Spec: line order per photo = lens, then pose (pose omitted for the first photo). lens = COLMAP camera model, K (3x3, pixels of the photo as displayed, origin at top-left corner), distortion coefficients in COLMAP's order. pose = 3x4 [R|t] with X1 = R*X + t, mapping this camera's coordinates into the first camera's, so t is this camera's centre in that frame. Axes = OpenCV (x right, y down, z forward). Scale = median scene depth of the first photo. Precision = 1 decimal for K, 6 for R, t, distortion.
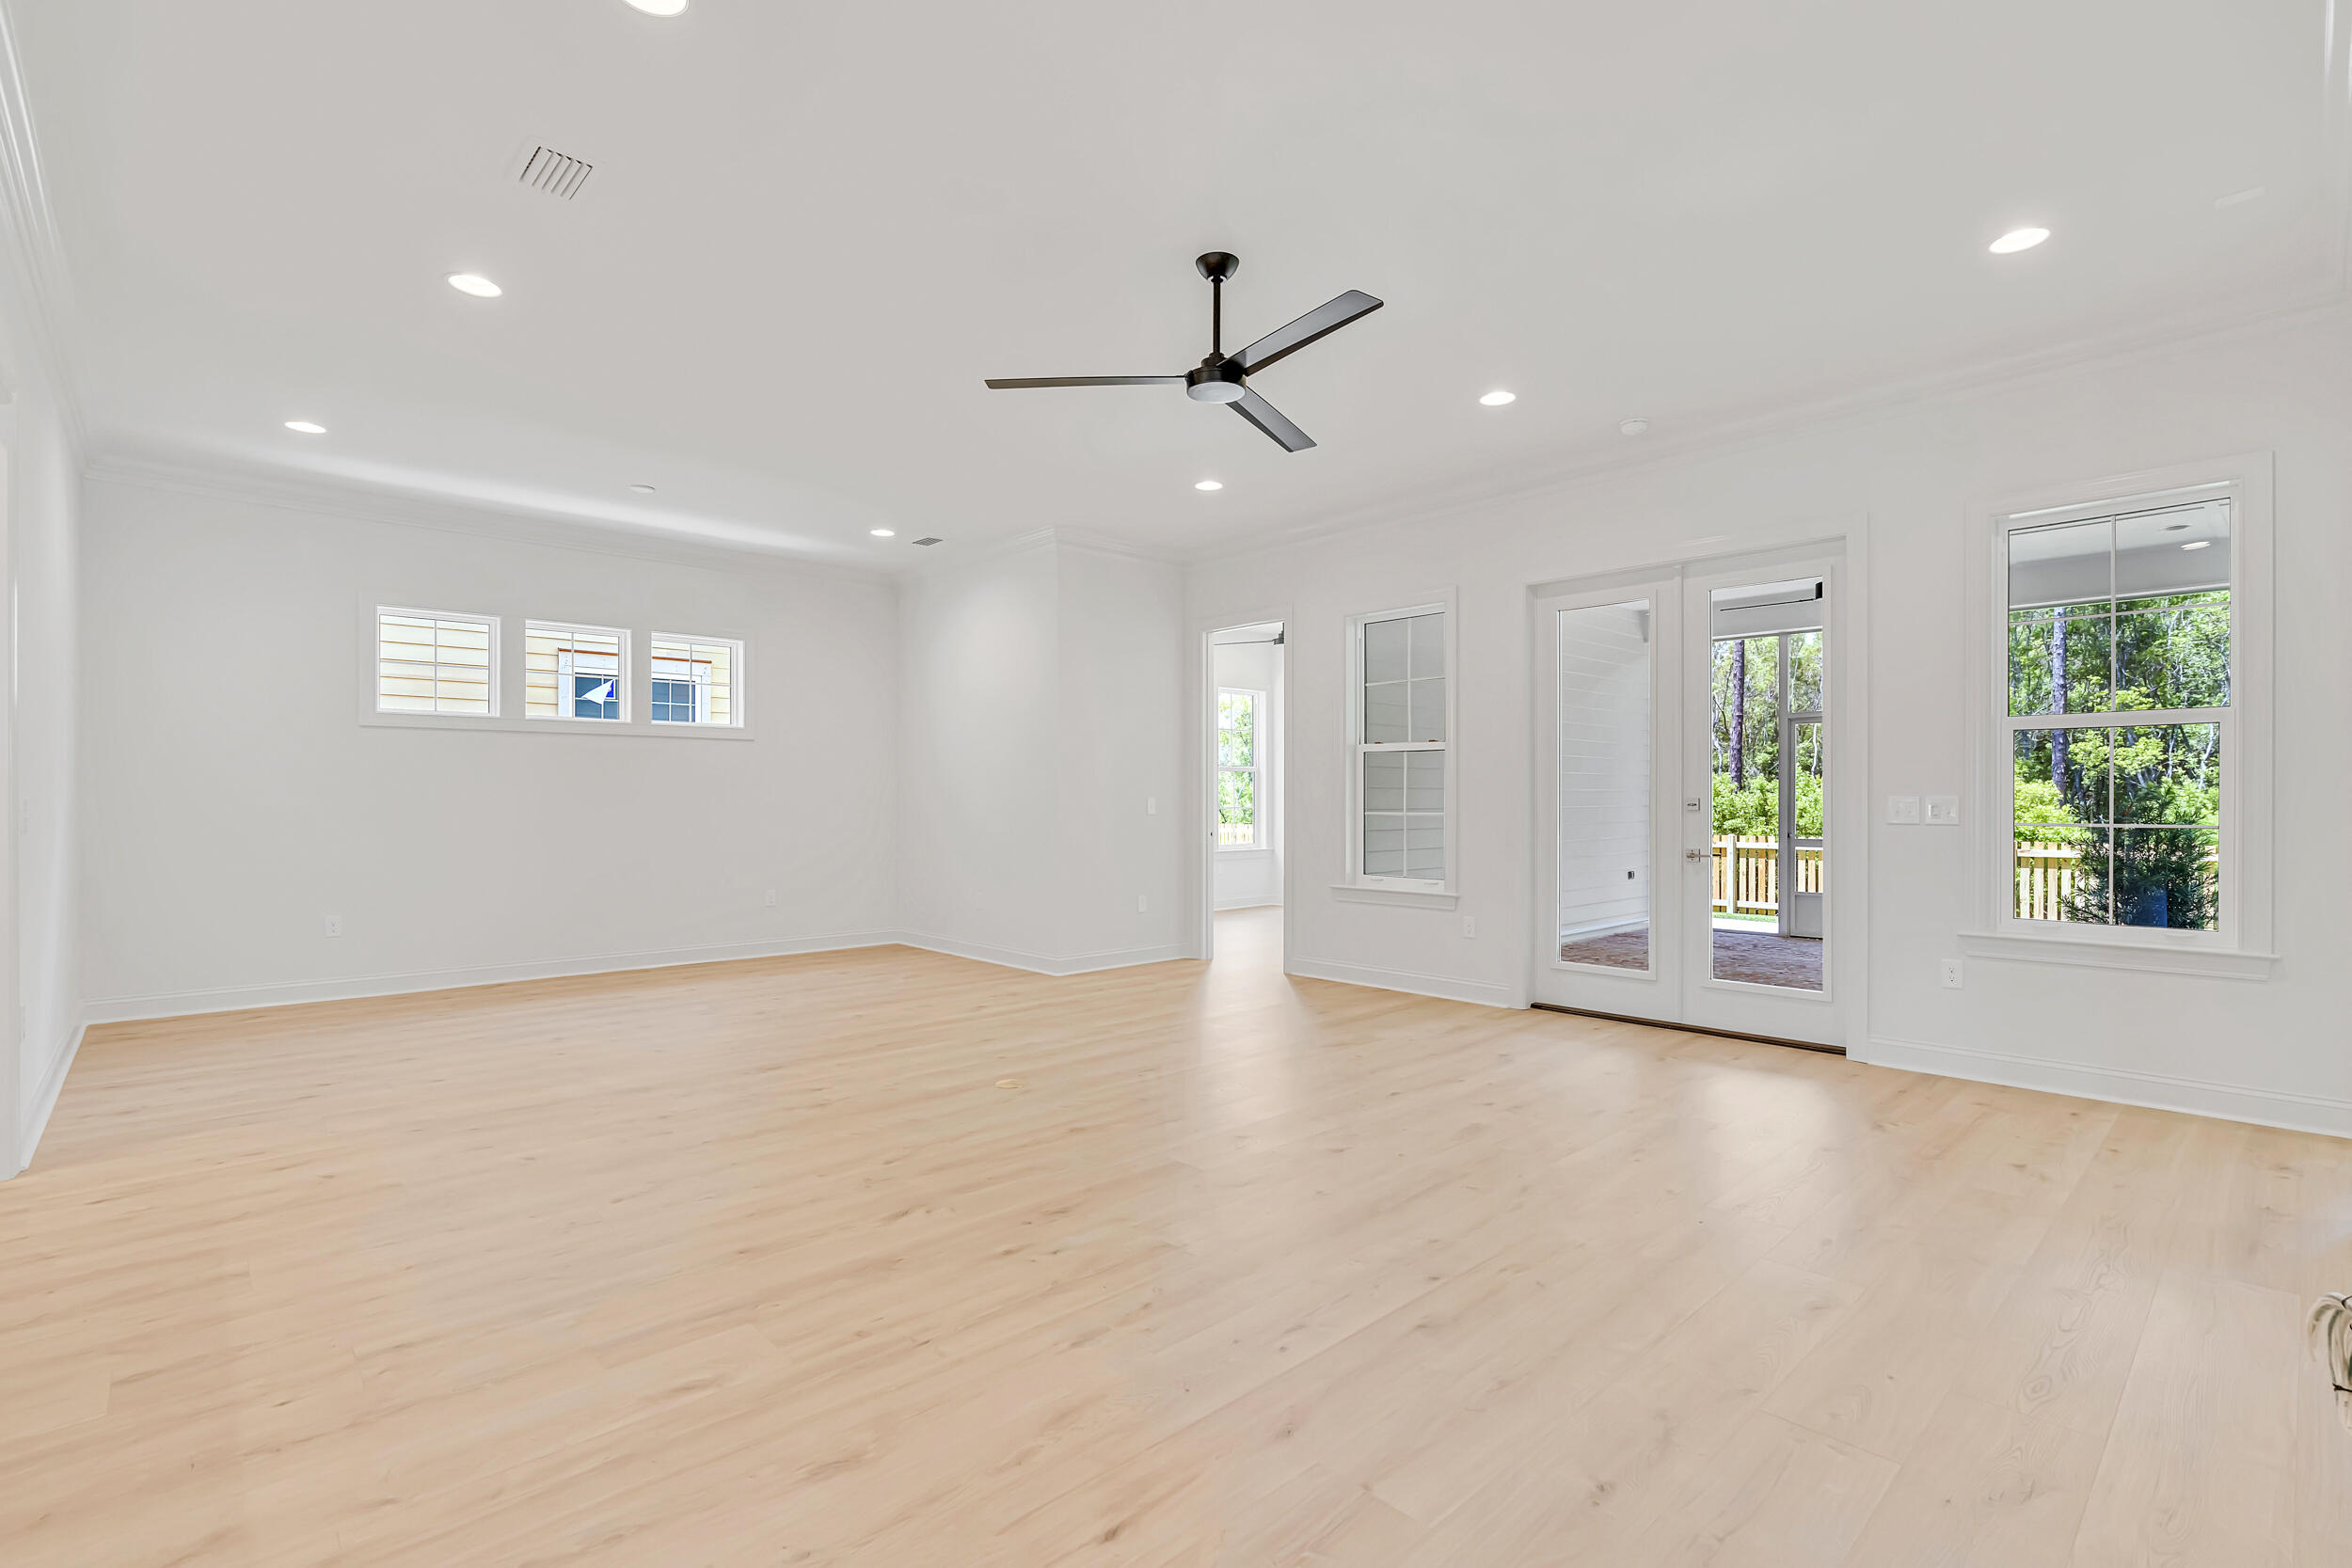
lens RADIAL K [[1062.2, 0, 1173.4], [0, 1062.2, 814.5], [0, 0, 1]] dist [-0.010898, 0.004288]
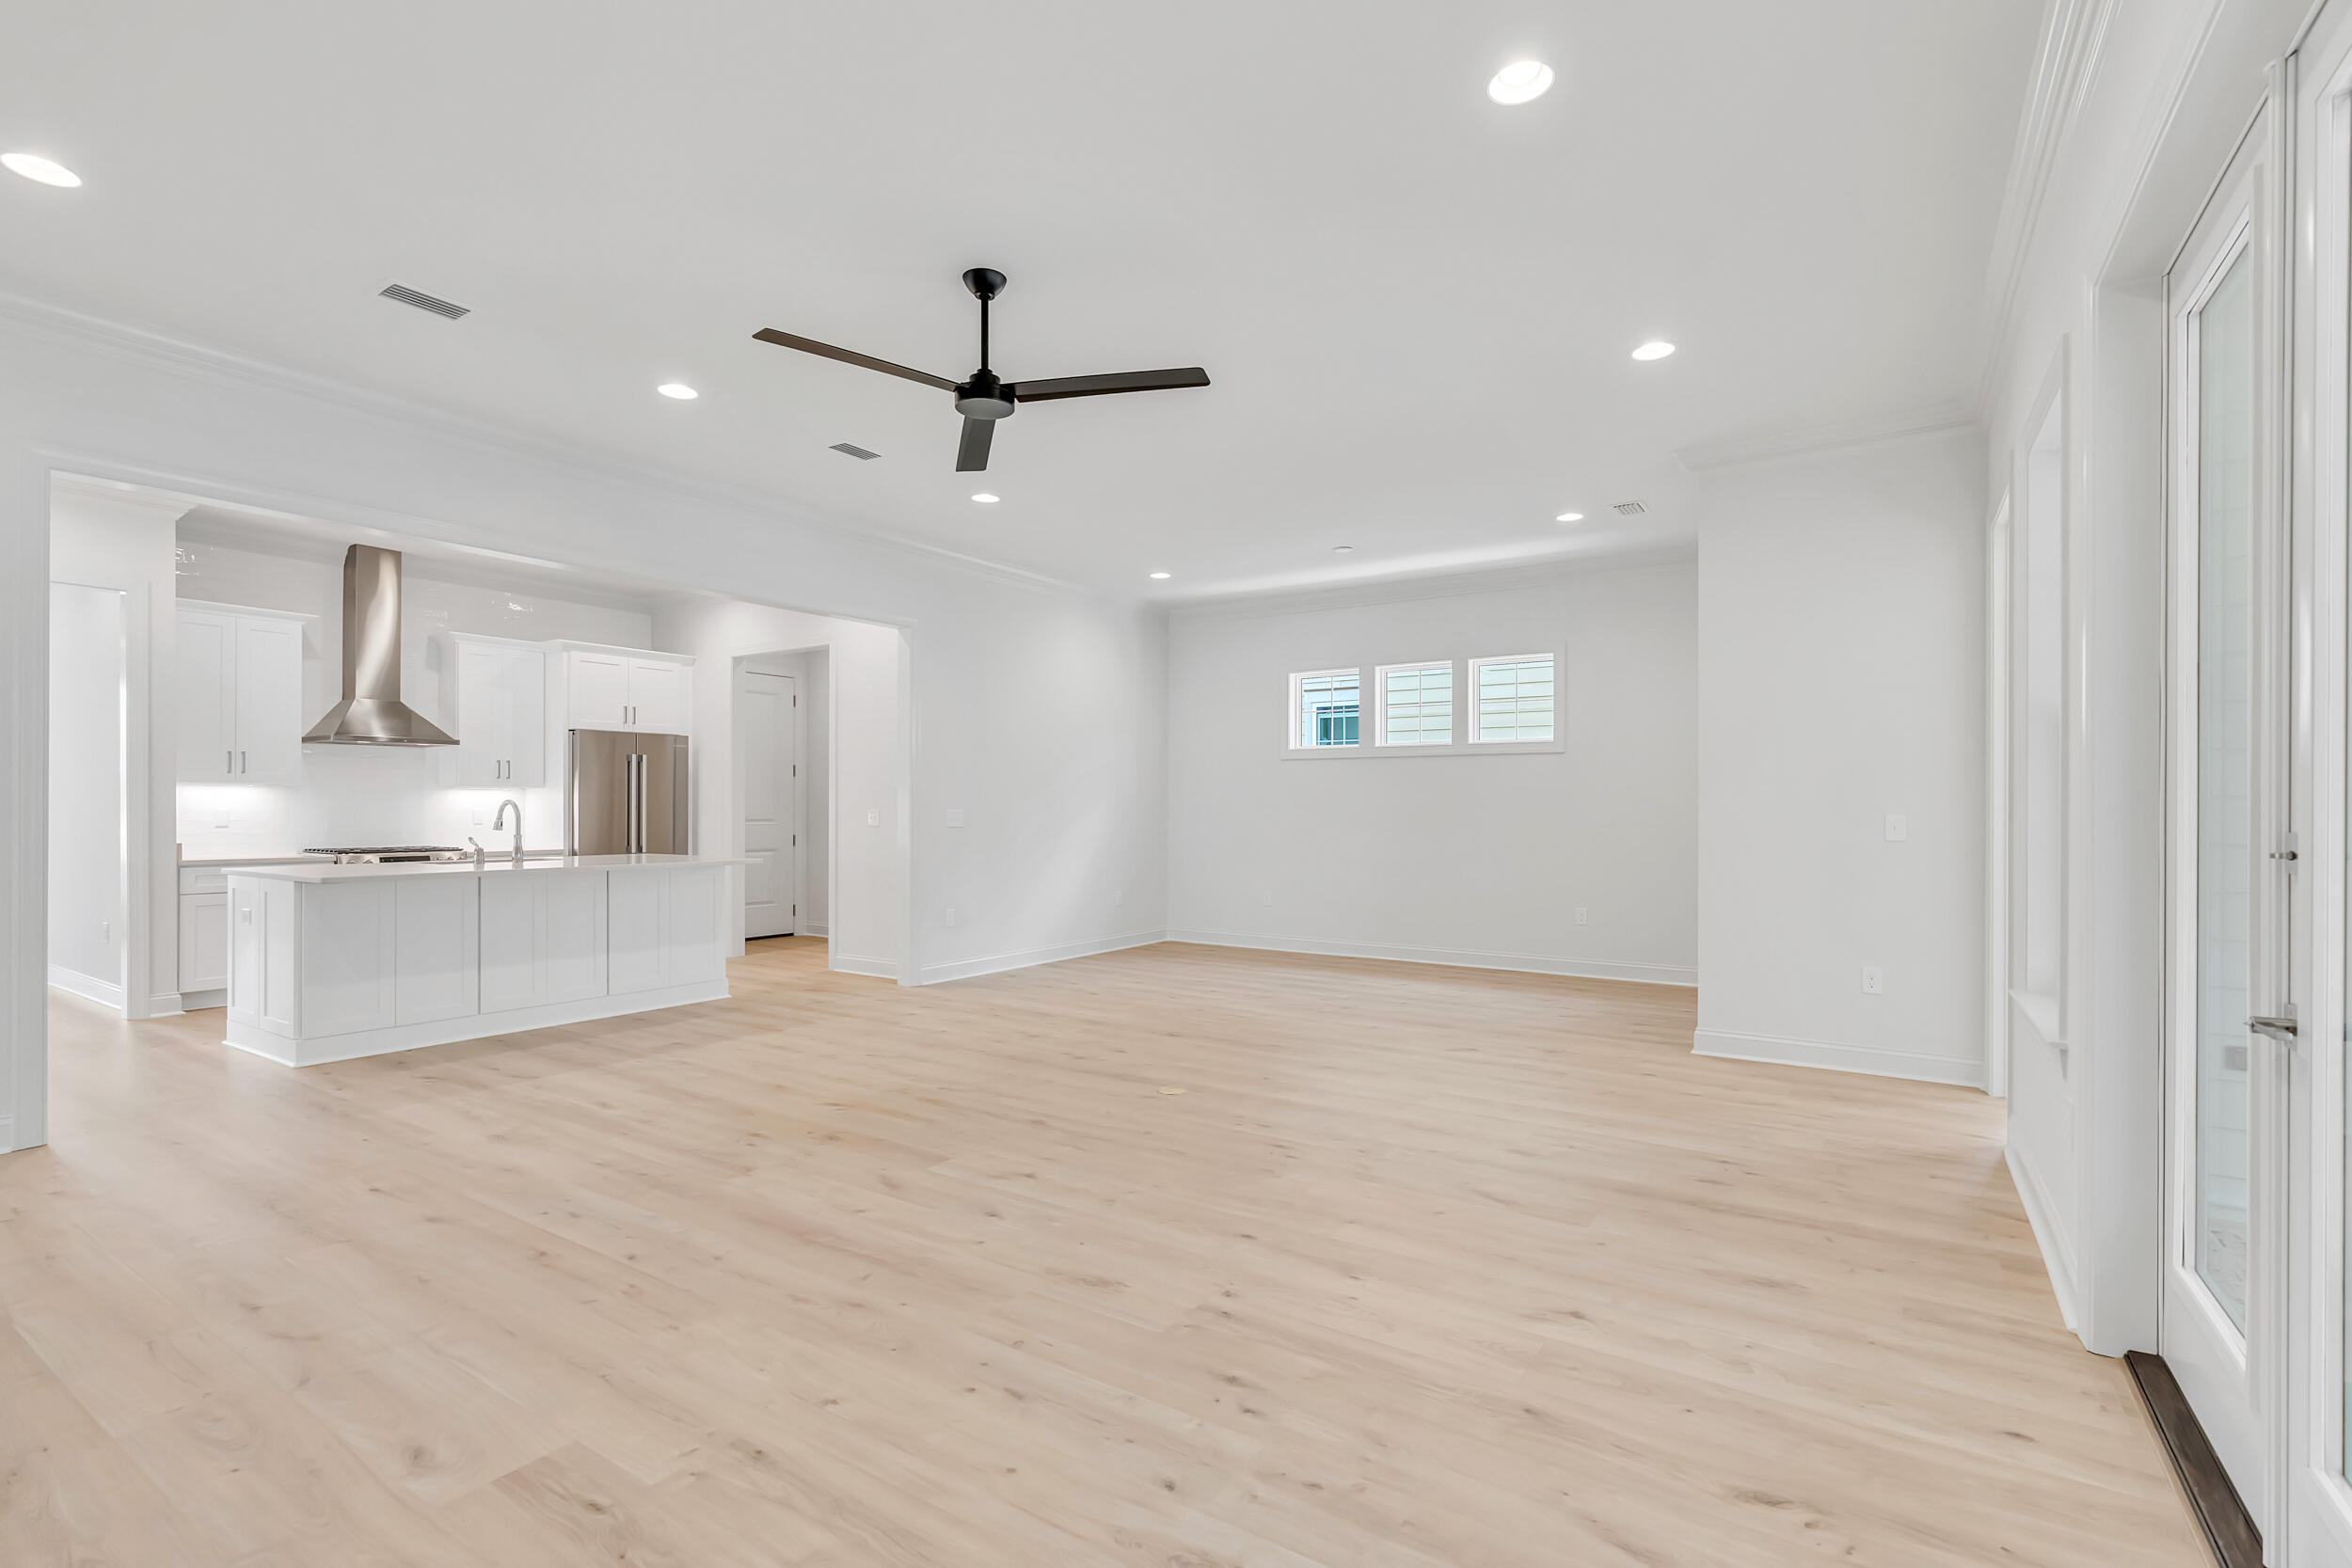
lens RADIAL K [[1062.2, 0, 1195.6], [0, 1062.2, 824.4], [0, 0, 1]] dist [-0.010898, 0.004288]
pose [[0.249942, 0.017513, -0.968102, 0.628750], [-0.018335, 0.999743, 0.013352, -0.014208], [0.968087, 0.014413, 0.250199, 0.562141]]
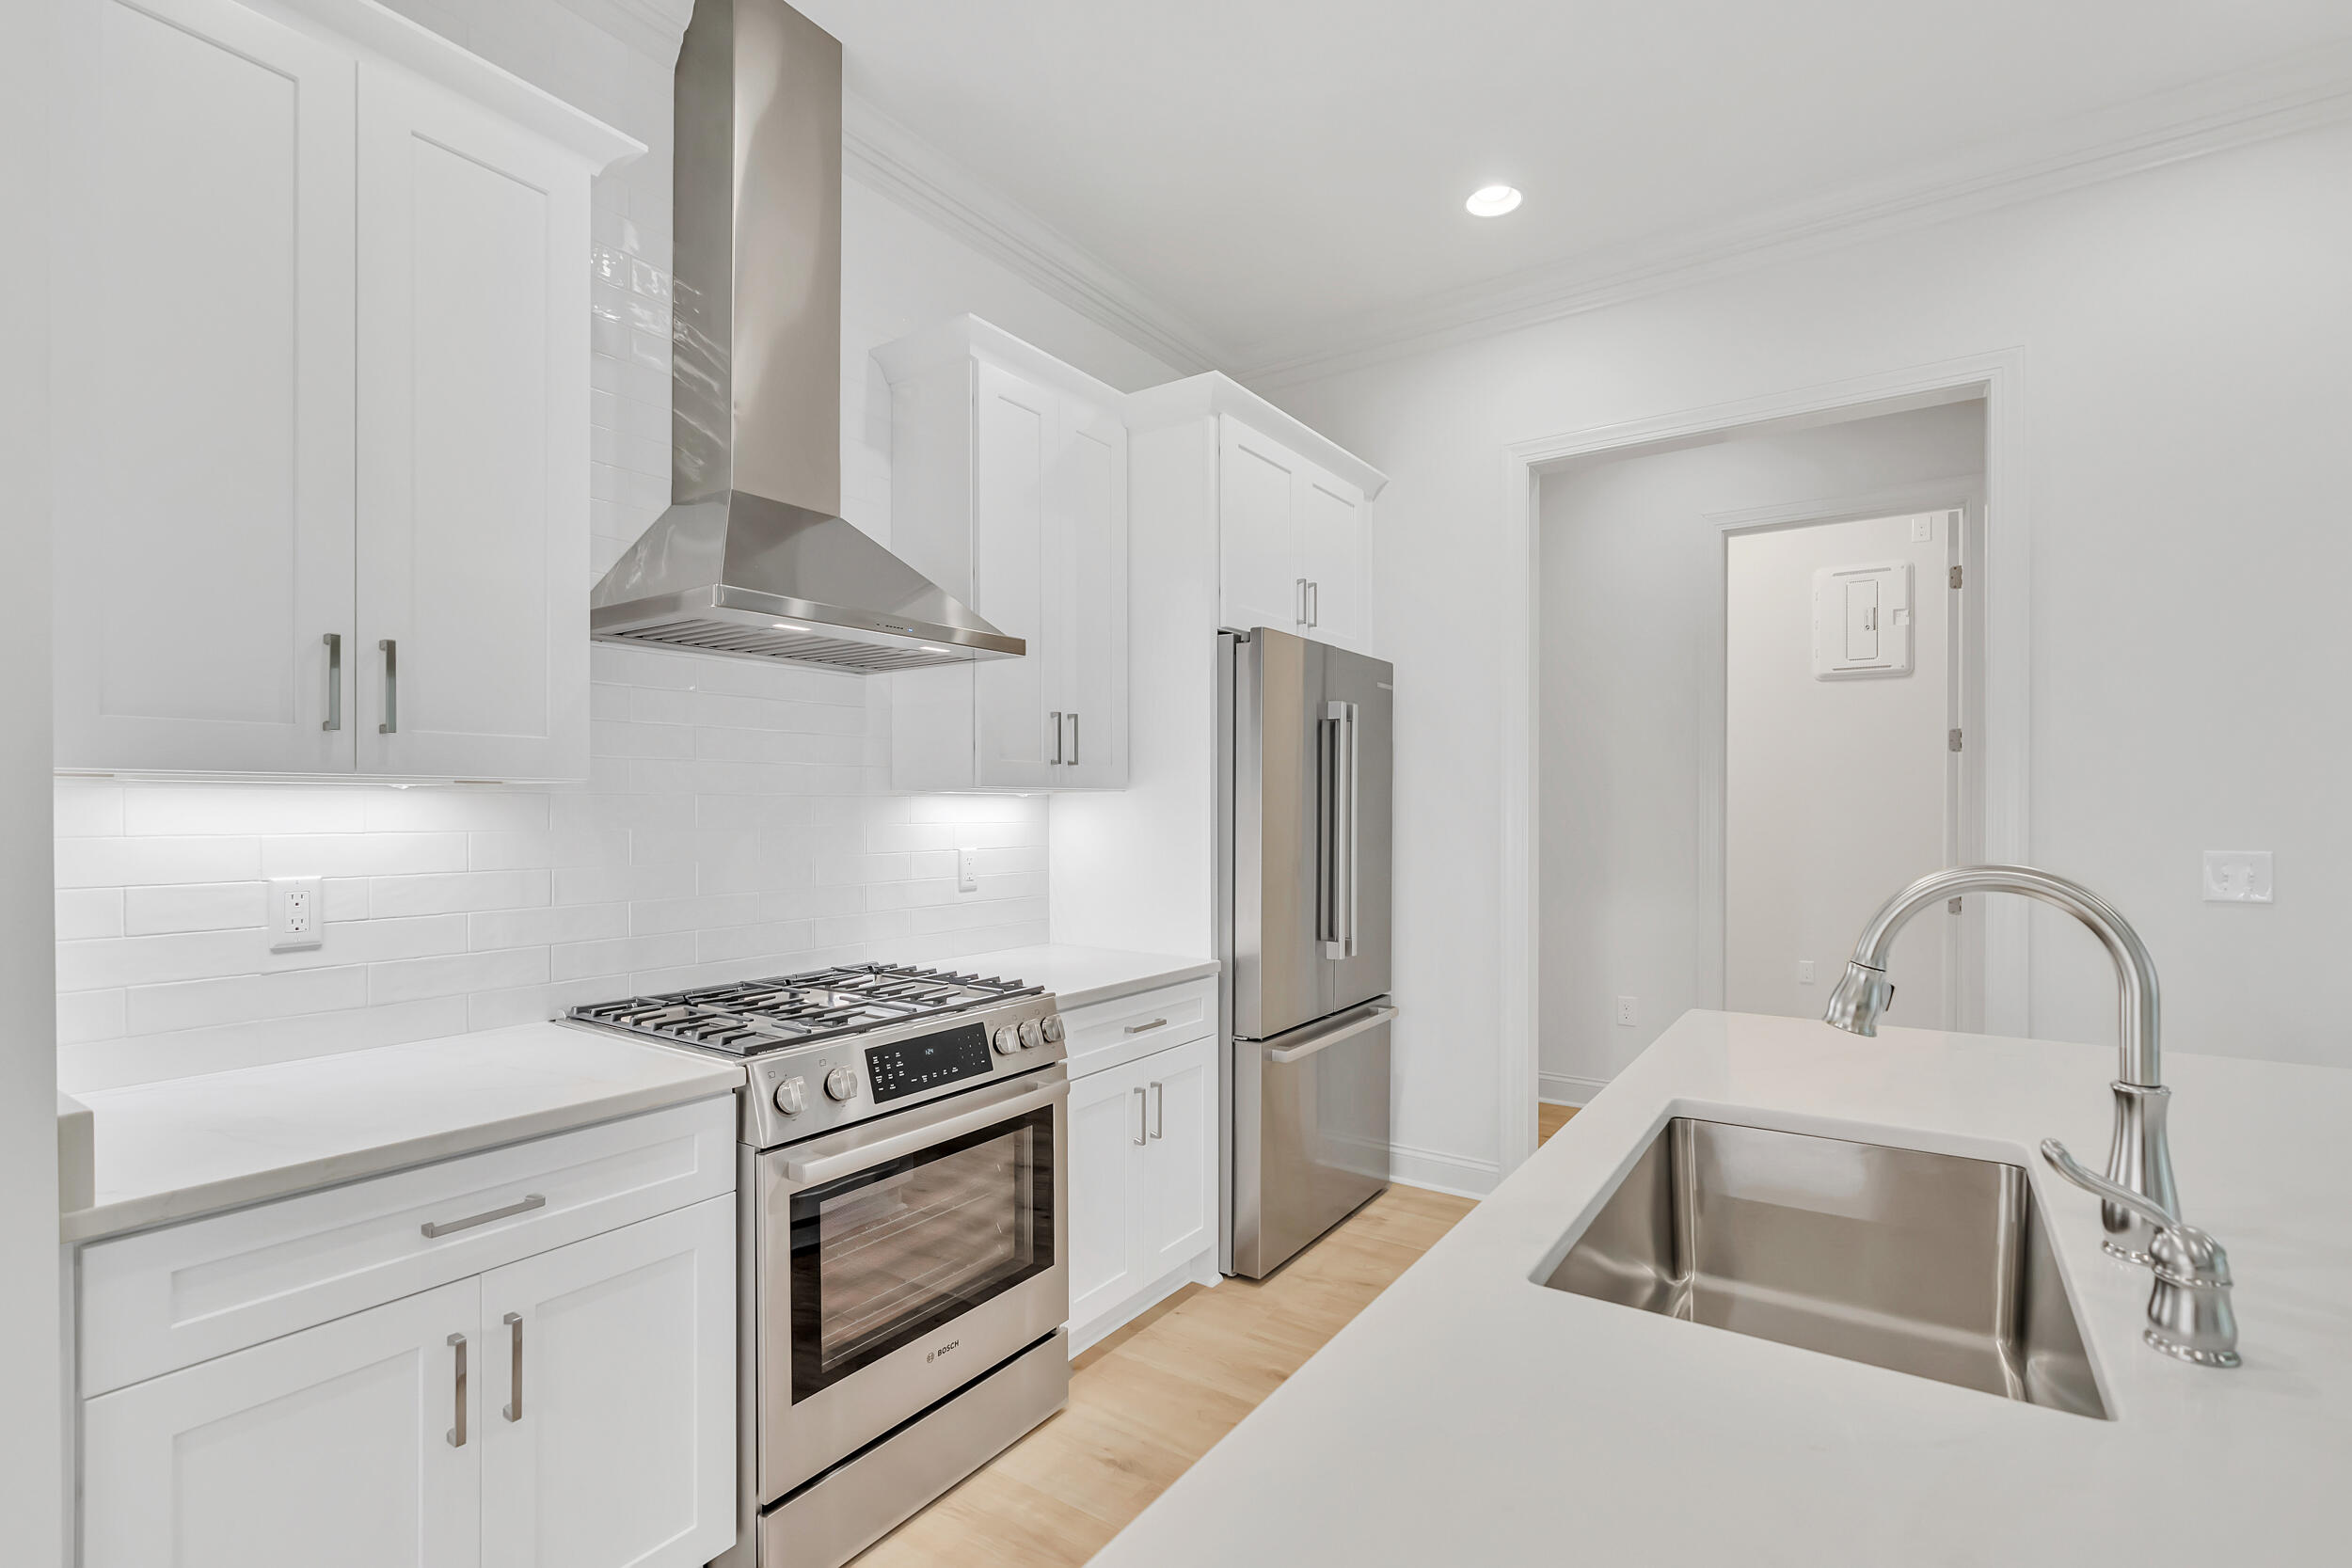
lens RADIAL K [[1062.2, 0, 1189.7], [0, 1062.2, 813.3], [0, 0, 1]] dist [-0.010898, 0.004288]
pose [[0.231132, 0.006787, -0.972899, -0.390178], [-0.014960, 0.999882, 0.003421, -0.018906], [0.972807, 0.013764, 0.231206, 0.006565]]
